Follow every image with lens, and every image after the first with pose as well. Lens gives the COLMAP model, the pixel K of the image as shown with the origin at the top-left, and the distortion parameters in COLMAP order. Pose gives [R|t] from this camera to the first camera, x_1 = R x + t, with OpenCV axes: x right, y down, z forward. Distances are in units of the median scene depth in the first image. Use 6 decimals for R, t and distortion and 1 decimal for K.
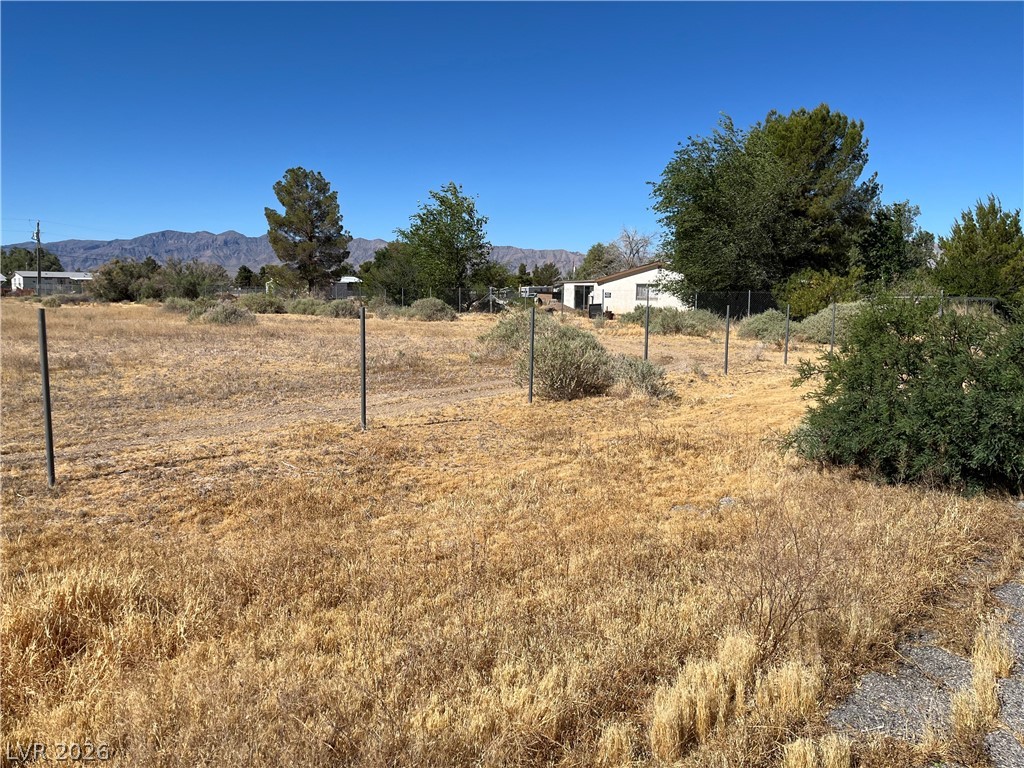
lens RADIAL K [[779.3, 0, 507.0], [0, 779.3, 378.5], [0, 0, 1]] dist [0.065075, -0.083458]
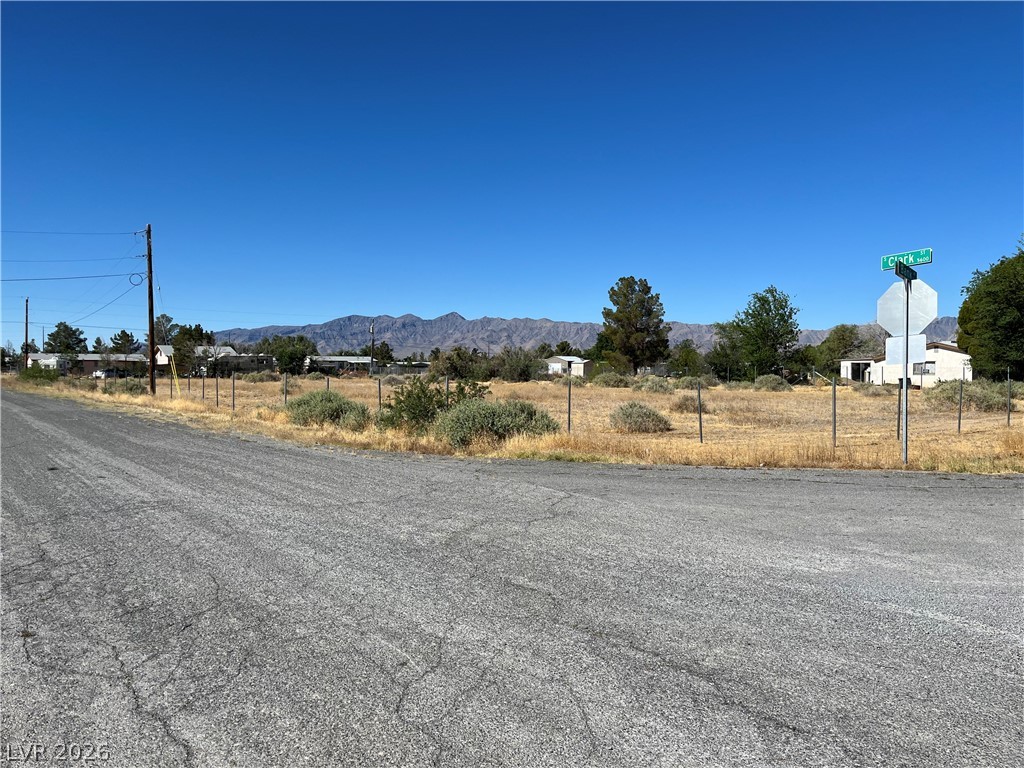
lens RADIAL K [[779.3, 0, 518.2], [0, 779.3, 386.7], [0, 0, 1]] dist [0.065075, -0.083458]
pose [[0.981652, -0.006253, -0.190580, -0.199700], [-0.010318, 0.996256, -0.085831, 0.027092], [0.190403, 0.086222, 0.977912, -0.287946]]
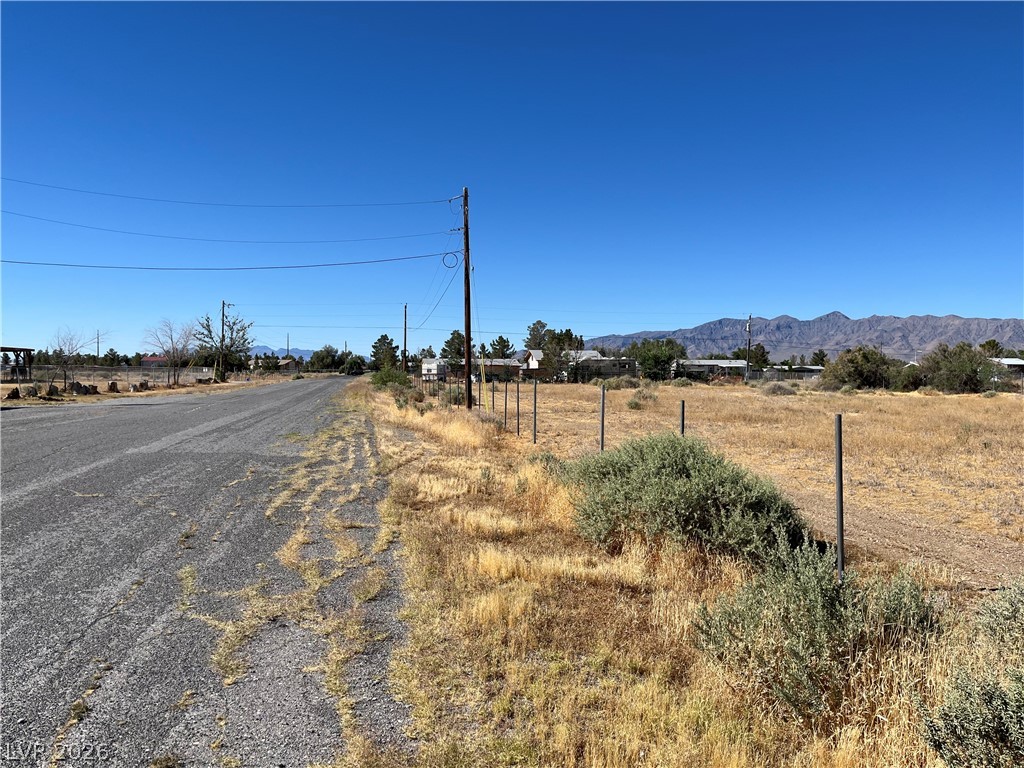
lens RADIAL K [[779.3, 0, 506.7], [0, 779.3, 388.5], [0, 0, 1]] dist [0.065075, -0.083458]
pose [[0.784232, 0.004718, -0.620449, -0.301384], [-0.062341, 0.995510, -0.071227, -0.000293], [0.617327, 0.094538, 0.781005, -0.060381]]
